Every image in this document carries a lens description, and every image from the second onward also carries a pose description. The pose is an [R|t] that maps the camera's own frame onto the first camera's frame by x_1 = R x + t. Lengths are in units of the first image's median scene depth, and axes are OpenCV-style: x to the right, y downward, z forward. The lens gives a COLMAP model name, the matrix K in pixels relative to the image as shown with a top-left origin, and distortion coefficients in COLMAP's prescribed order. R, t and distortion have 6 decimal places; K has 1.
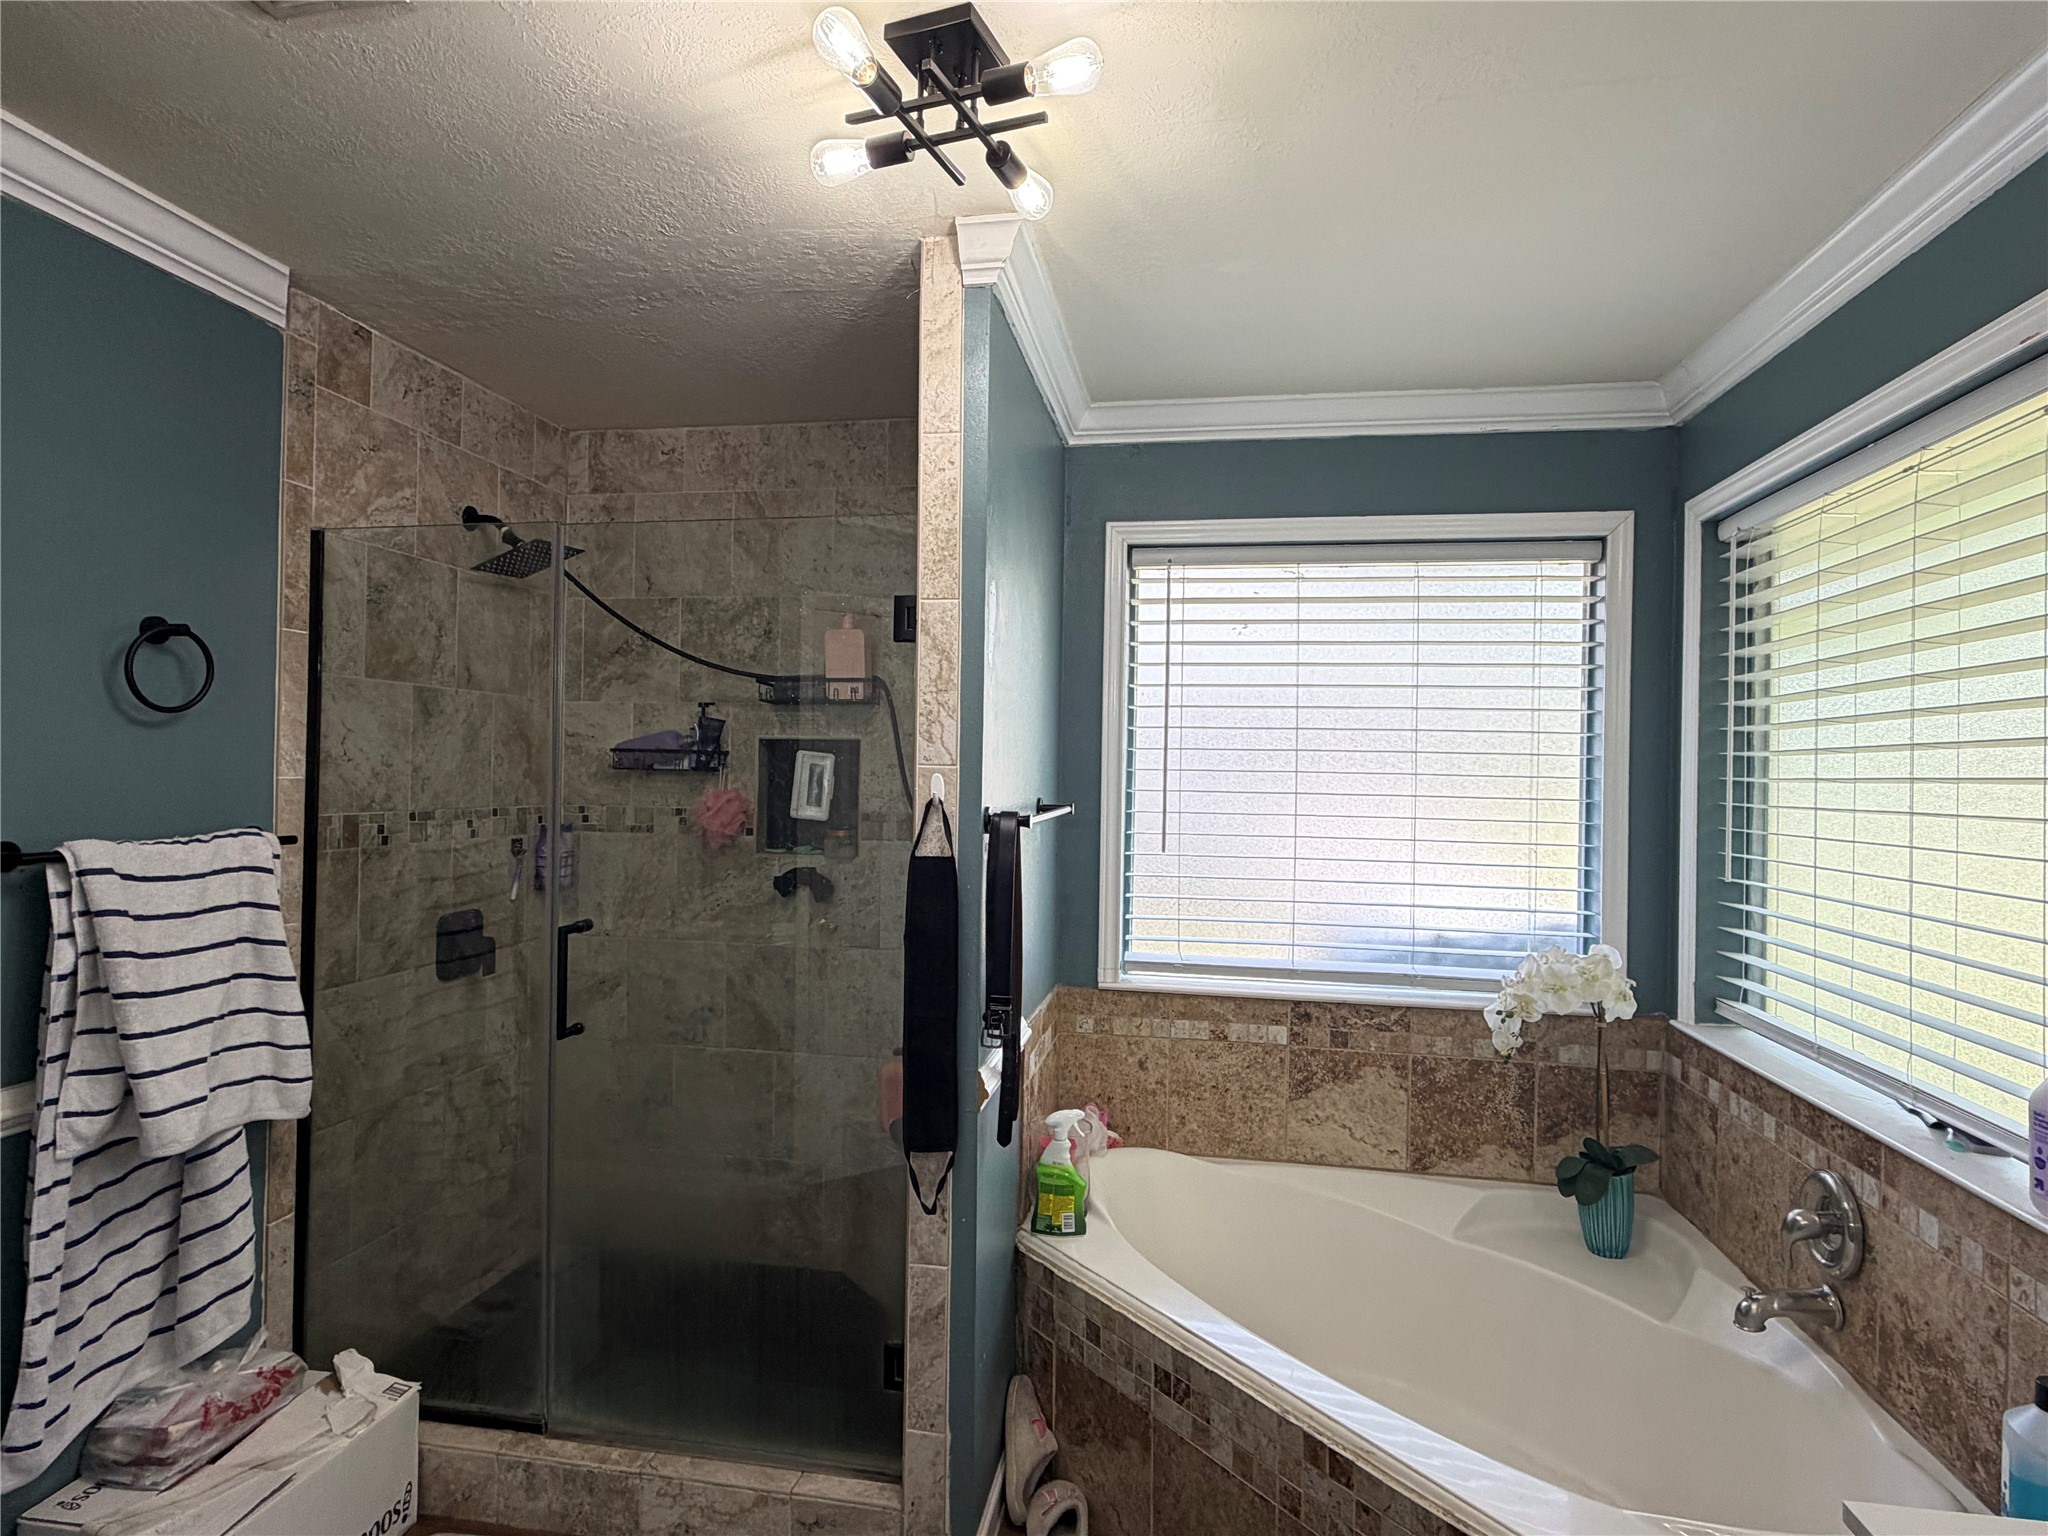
lens RADIAL K [[1103.5, 0, 1021.1], [0, 1103.5, 768.2], [0, 0, 1]] dist [0.001374, -0.000766]
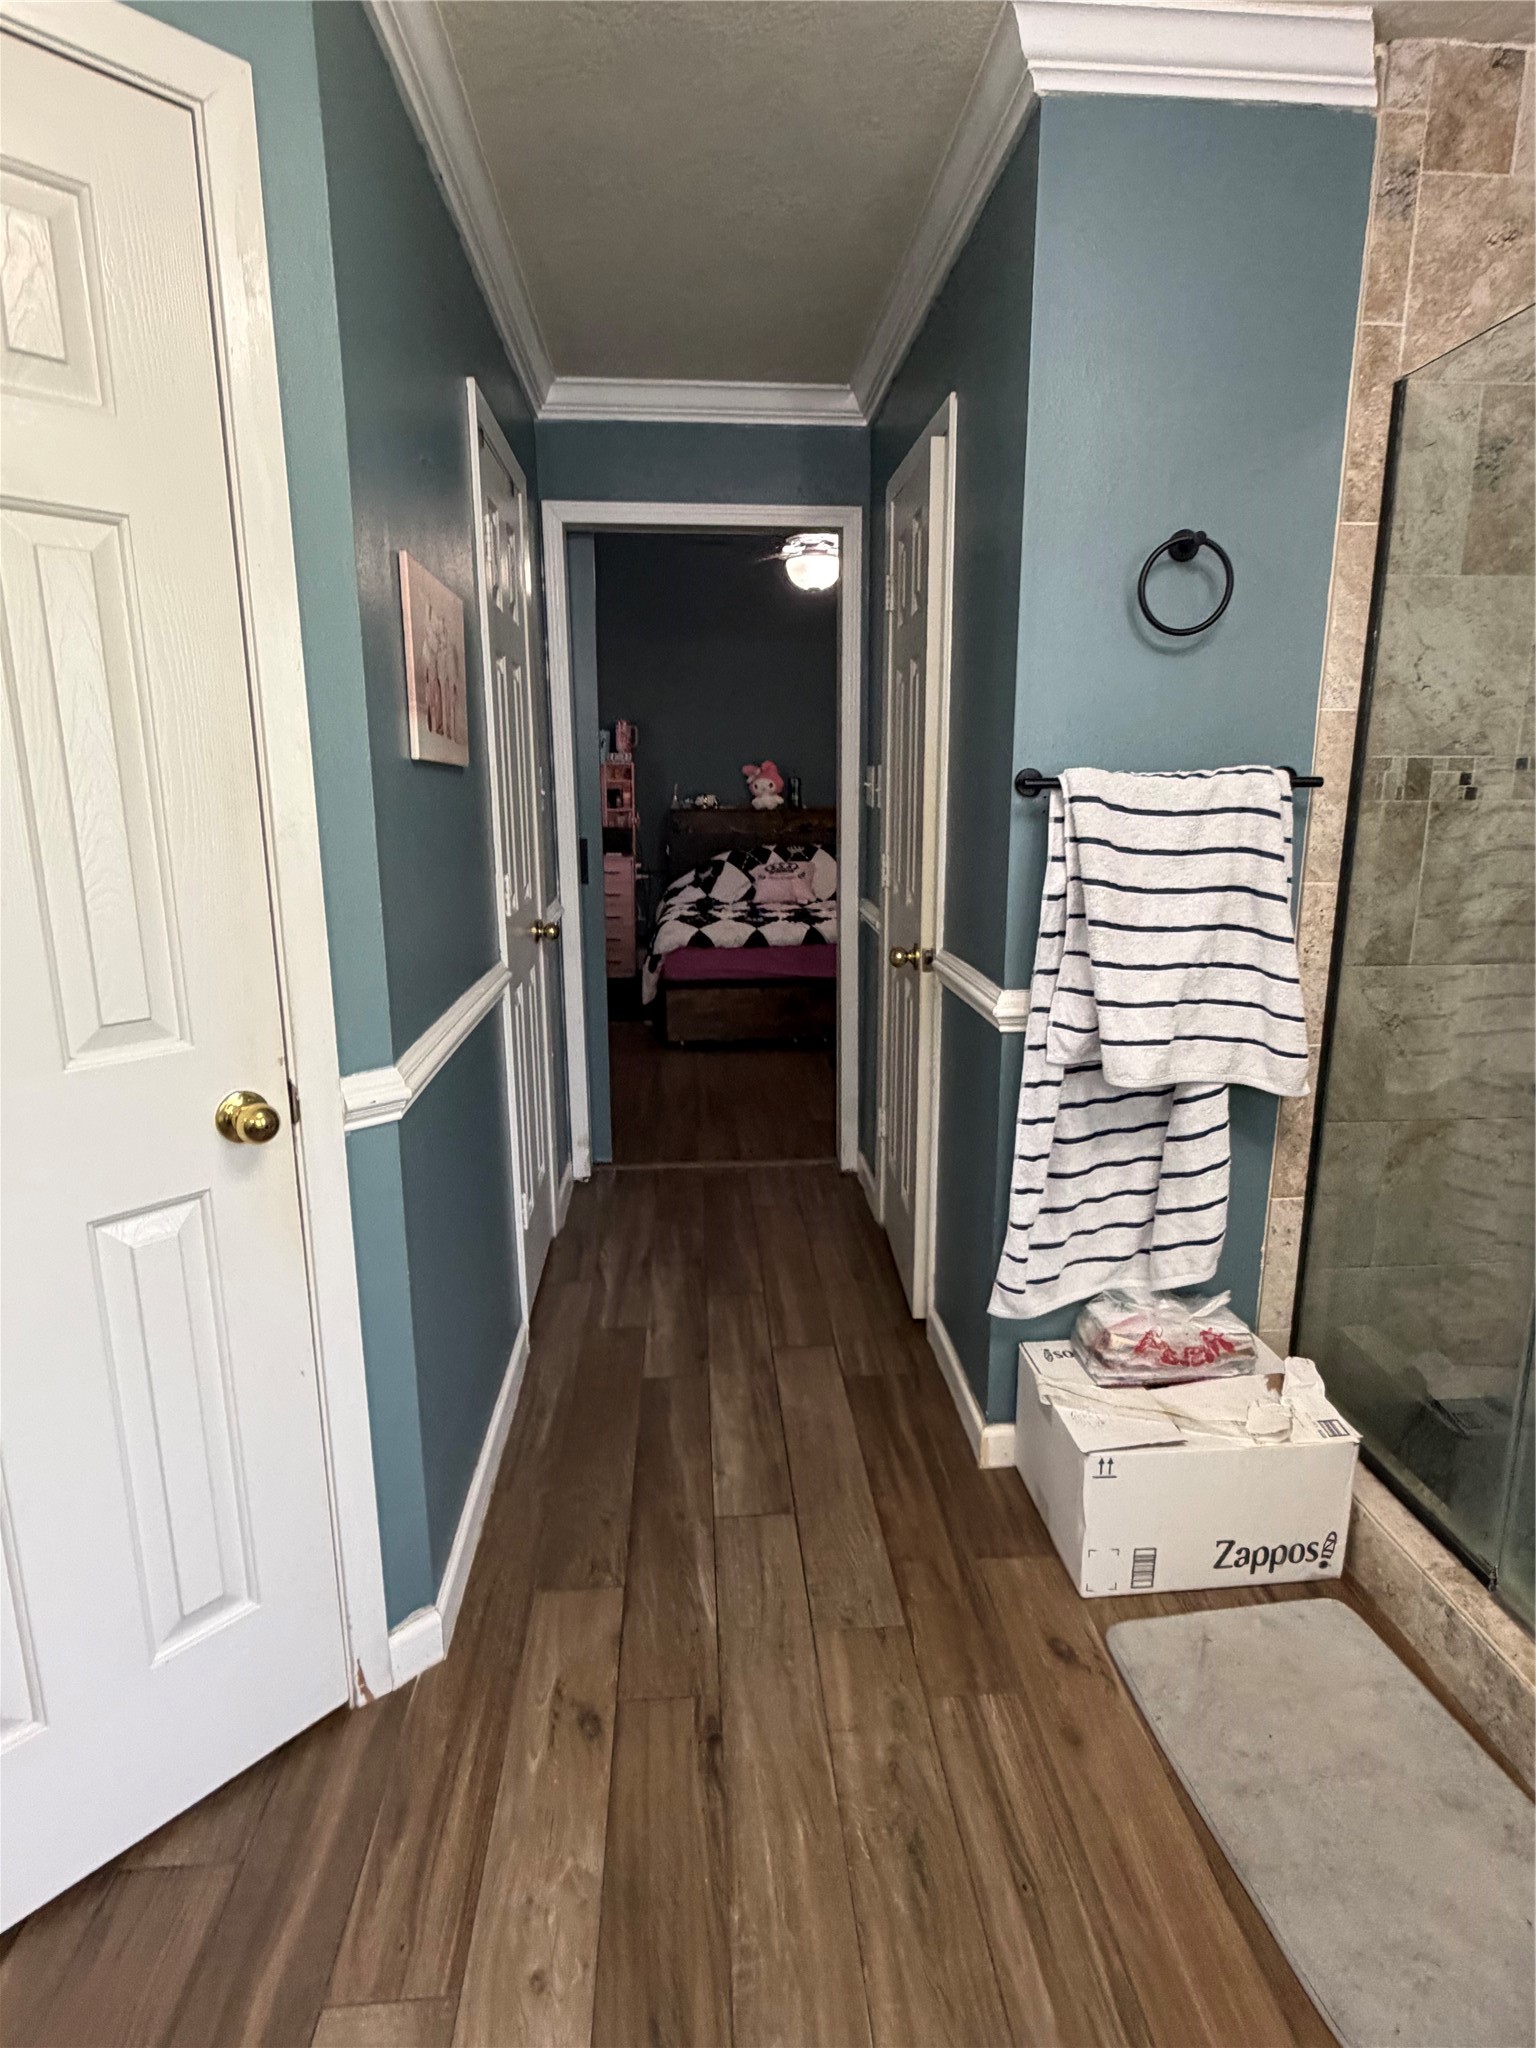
lens RADIAL K [[1103.5, 0, 776.0], [0, 1103.5, 1015.2], [0, 0, 1]] dist [0.001374, -0.000766]
pose [[0.249542, 0.188586, -0.949823, 0.089618], [0.010127, 0.980292, 0.197296, 0.074769], [0.968311, -0.058853, 0.242714, 0.405070]]
